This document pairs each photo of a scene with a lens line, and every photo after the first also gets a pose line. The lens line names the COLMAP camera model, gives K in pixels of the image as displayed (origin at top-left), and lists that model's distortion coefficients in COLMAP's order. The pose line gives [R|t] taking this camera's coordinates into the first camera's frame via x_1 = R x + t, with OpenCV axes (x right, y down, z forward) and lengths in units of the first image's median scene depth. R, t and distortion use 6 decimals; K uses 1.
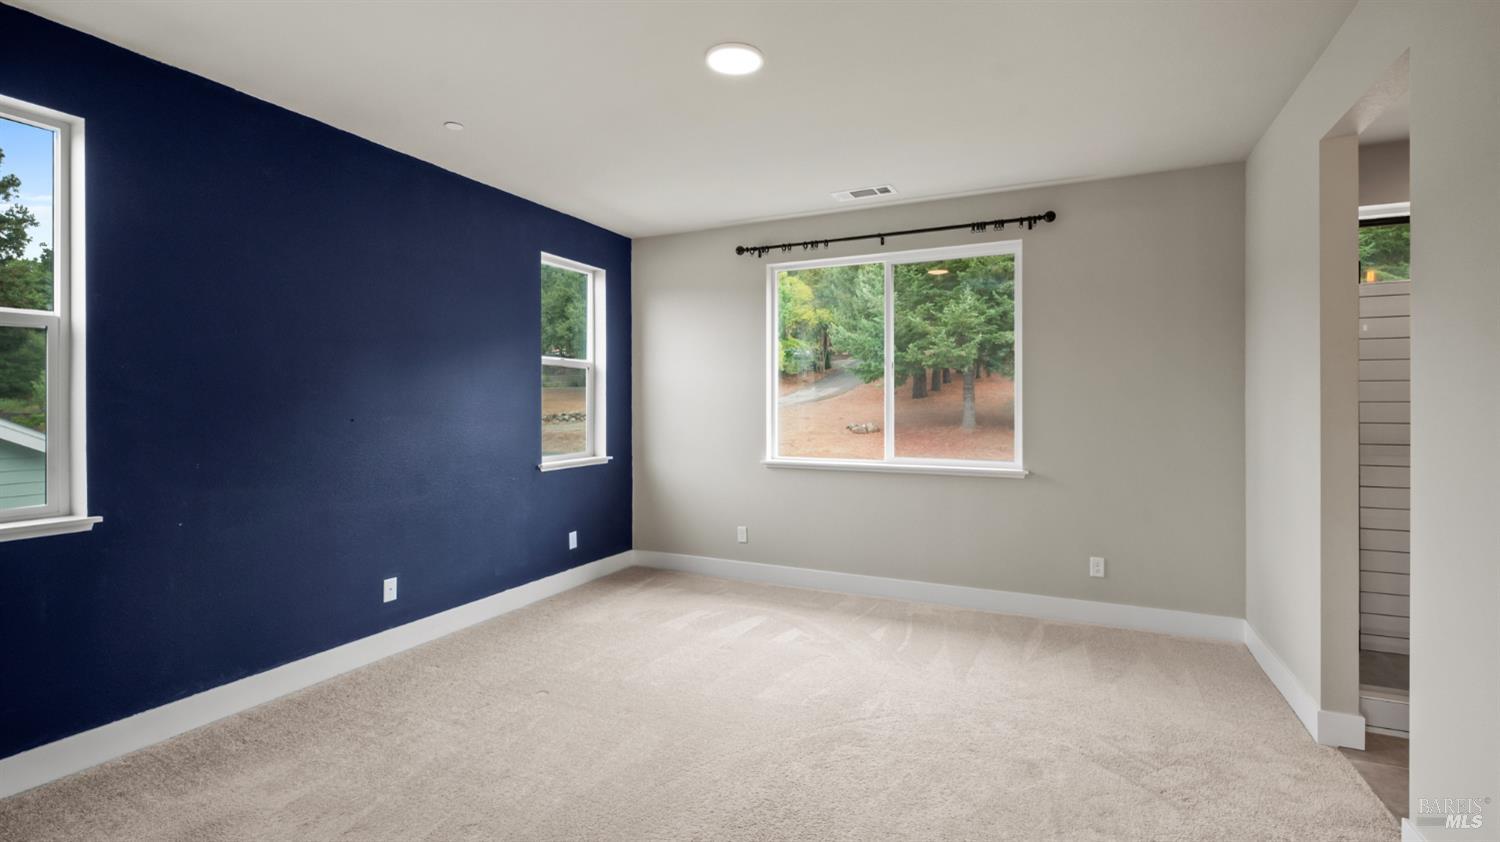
lens RADIAL K [[666.1, 0, 750.0], [0, 666.1, 421.0], [0, 0, 1]] dist [0.000495, 0.000029]
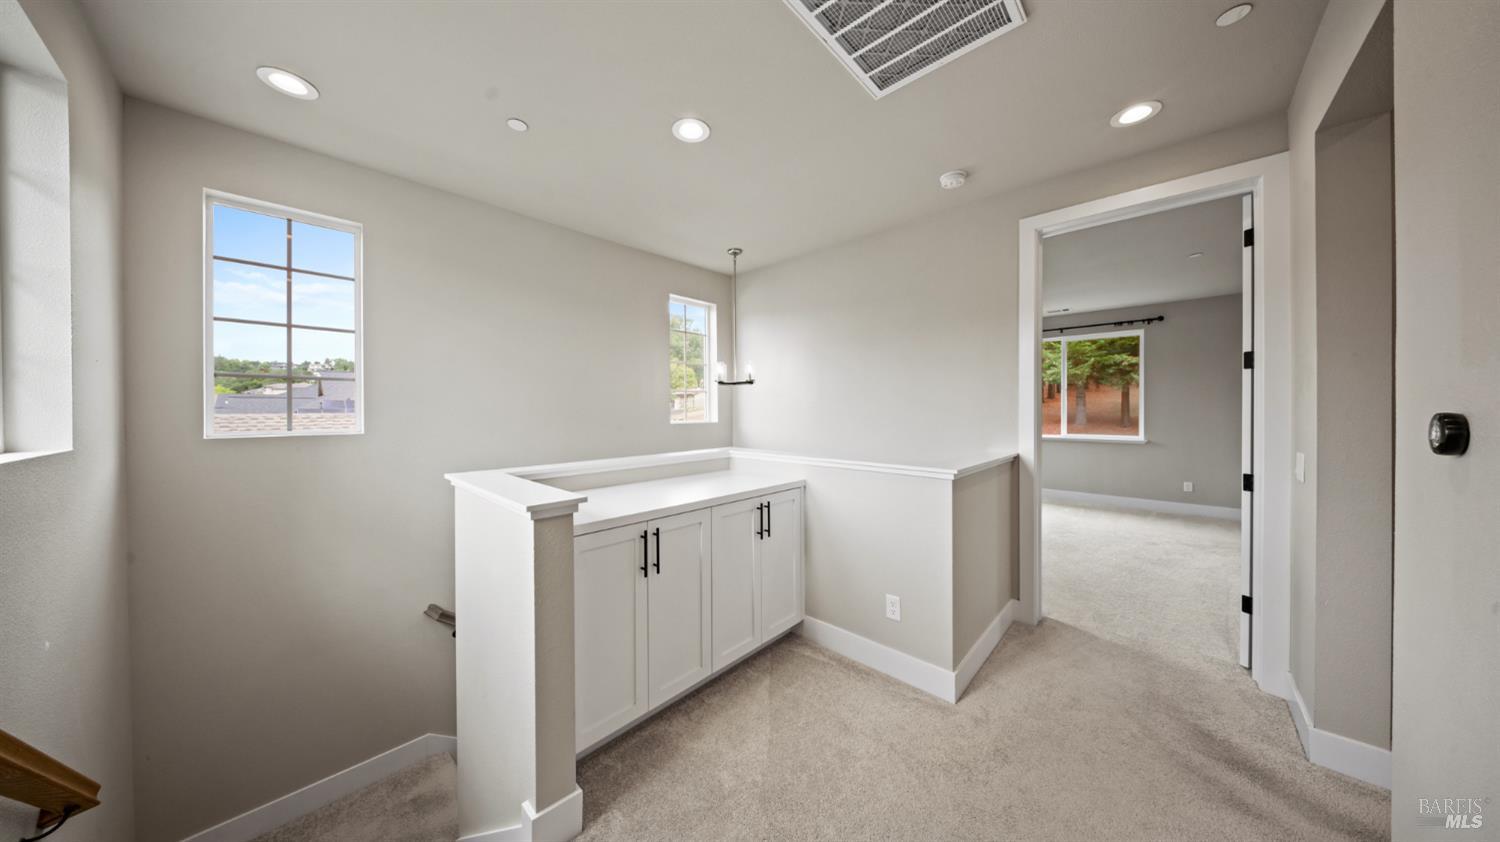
lens RADIAL K [[446.4, 0, 750.0], [0, 446.4, 421.0], [0, 0, 1]] dist [-0.000208, -0.000013]
pose [[0.952282, 0.002489, -0.305210, -0.292731], [-0.002382, 0.999997, 0.000723, 0.014374], [0.305211, 0.000039, 0.952285, -0.611011]]
